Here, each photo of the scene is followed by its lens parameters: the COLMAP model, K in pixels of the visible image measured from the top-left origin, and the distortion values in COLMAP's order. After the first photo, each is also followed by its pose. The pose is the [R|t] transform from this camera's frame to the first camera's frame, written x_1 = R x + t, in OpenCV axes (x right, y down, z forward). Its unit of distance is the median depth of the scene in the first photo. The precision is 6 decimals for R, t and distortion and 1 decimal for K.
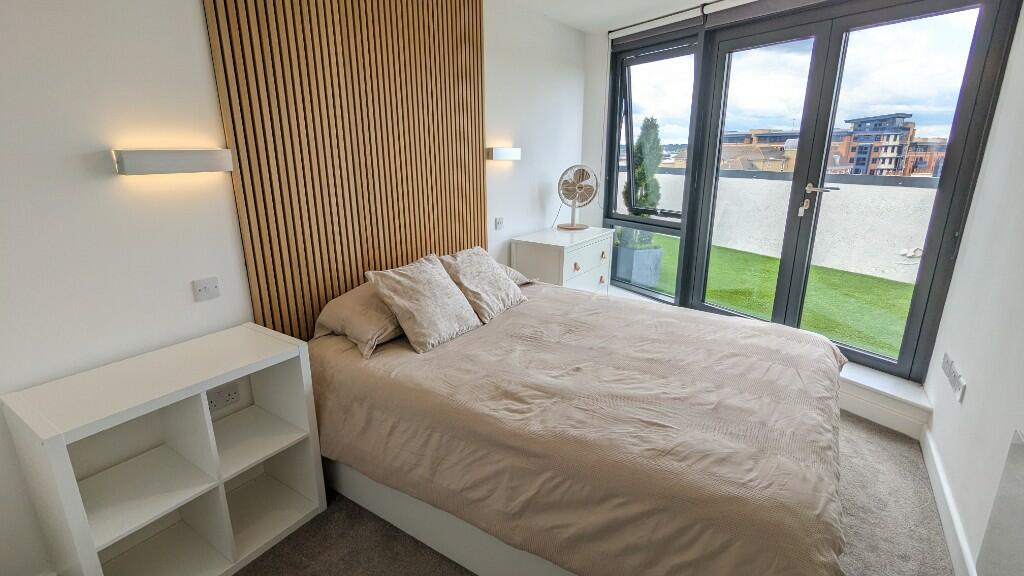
lens RADIAL K [[479.8, 0, 510.9], [0, 479.8, 285.1], [0, 0, 1]] dist [-0.000643, -0.000522]
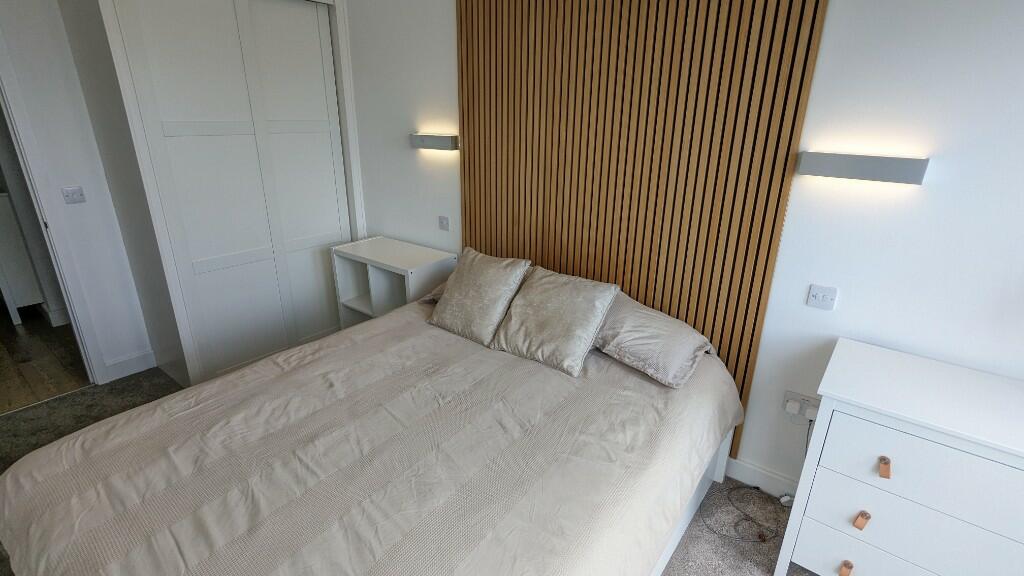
lens RADIAL K [[479.8, 0, 510.9], [0, 479.8, 285.1], [0, 0, 1]] dist [-0.000643, -0.000522]
pose [[-0.067941, 0.347129, -0.935353, 0.845209], [-0.281086, 0.892882, 0.351784, -0.400981], [0.957274, 0.286816, 0.036909, 1.127205]]
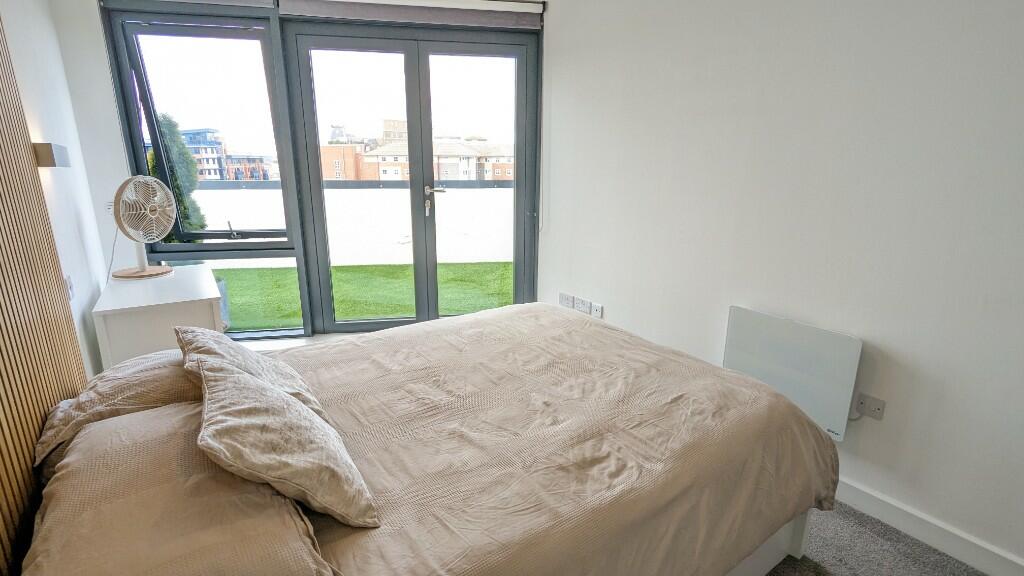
lens RADIAL K [[479.8, 0, 510.9], [0, 479.8, 285.1], [0, 0, 1]] dist [-0.000643, -0.000522]
pose [[0.370623, -0.227101, 0.900591, -0.542647], [0.247621, 0.958710, 0.139853, -0.146041], [-0.895166, 0.171172, 0.411555, 0.600094]]
